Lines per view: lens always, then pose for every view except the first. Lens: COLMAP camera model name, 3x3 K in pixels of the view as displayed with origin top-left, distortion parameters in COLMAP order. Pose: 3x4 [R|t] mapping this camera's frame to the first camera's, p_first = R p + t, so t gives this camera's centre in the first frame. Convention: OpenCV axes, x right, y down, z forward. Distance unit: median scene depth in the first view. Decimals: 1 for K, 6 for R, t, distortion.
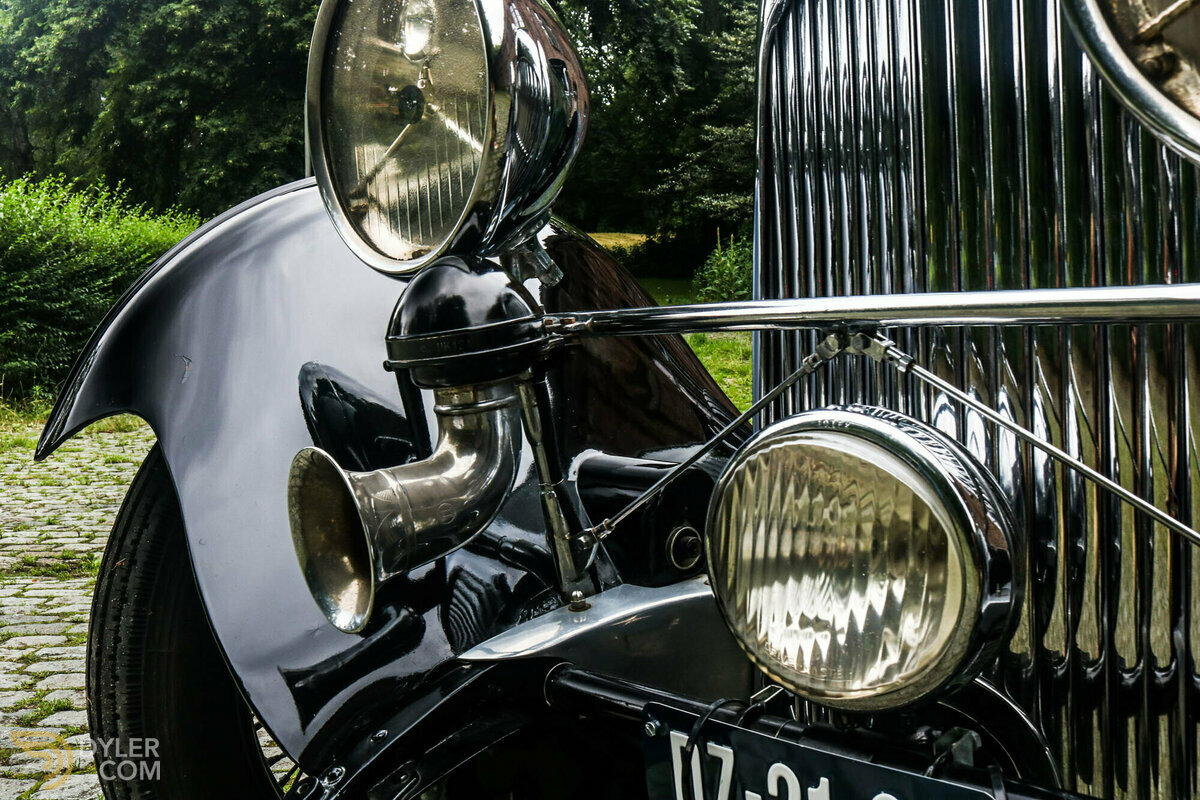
lens RADIAL K [[1337.3, 0, 600.0], [0, 1337.3, 400.0], [0, 0, 1]] dist [-0.126379, 0.170800]
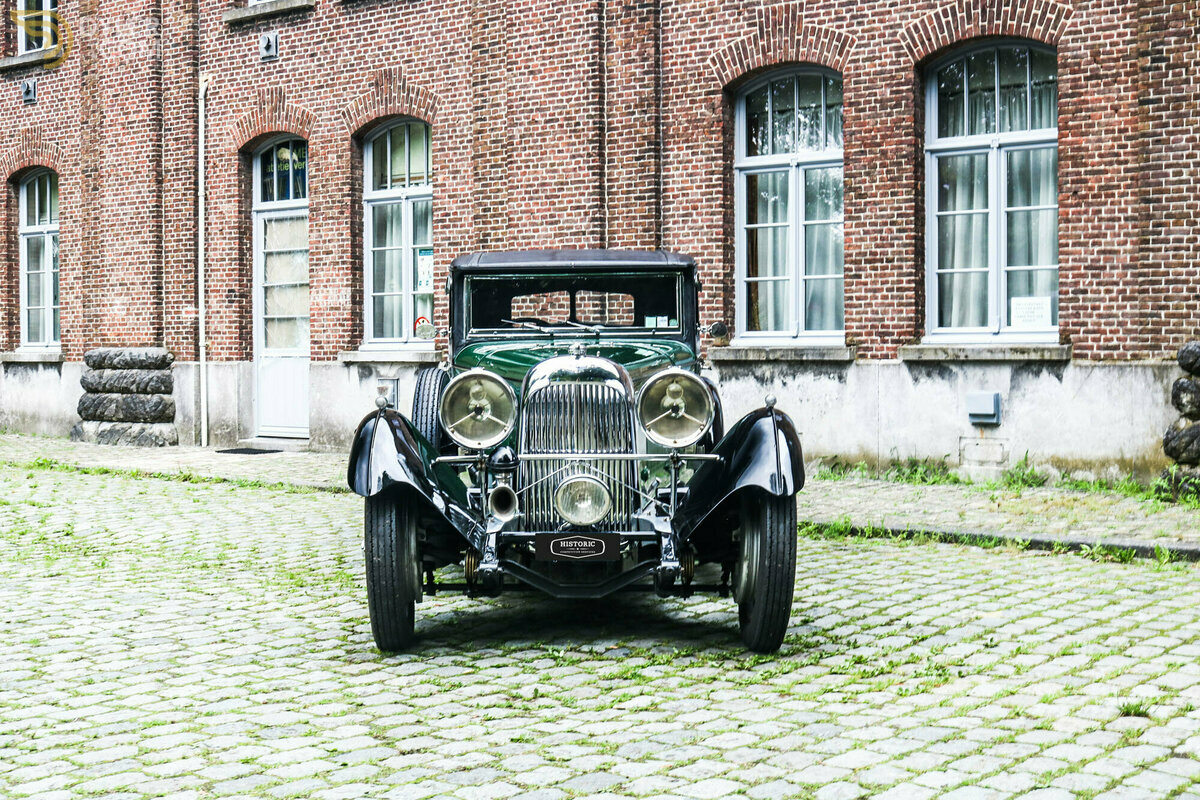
lens RADIAL K [[1654.0, 0, 600.0], [0, 1654.0, 400.0], [0, 0, 1]] dist [-0.056157, 0.051334]
pose [[0.643840, -0.005521, 0.765140, -0.230951], [0.022452, 0.999680, -0.011679, -0.010238], [-0.764831, 0.024698, 0.643758, -0.162413]]
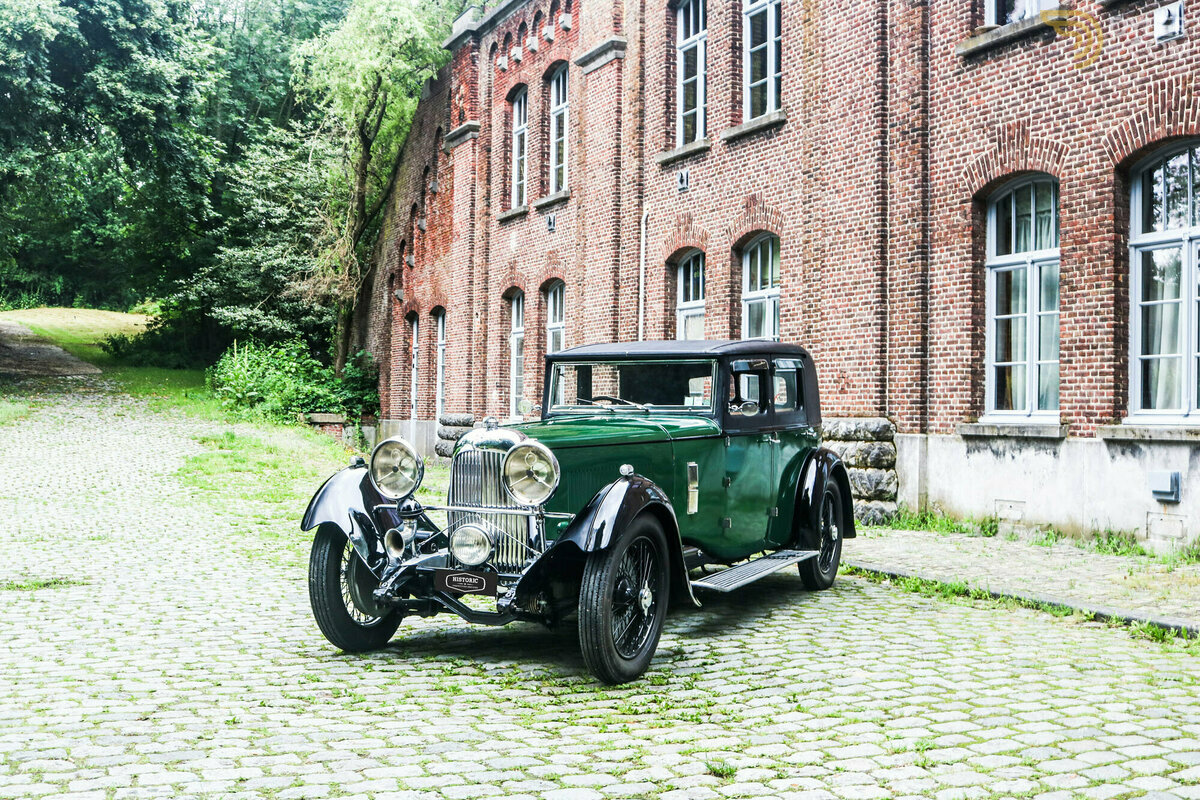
lens RADIAL K [[1337.3, 0, 600.0], [0, 1337.3, 400.0], [0, 0, 1]] dist [-0.126379, 0.170800]
pose [[0.917189, 0.038318, 0.396606, -0.090059], [-0.017070, 0.998230, -0.056969, -0.011543], [-0.398087, 0.045481, 0.916220, -0.257434]]
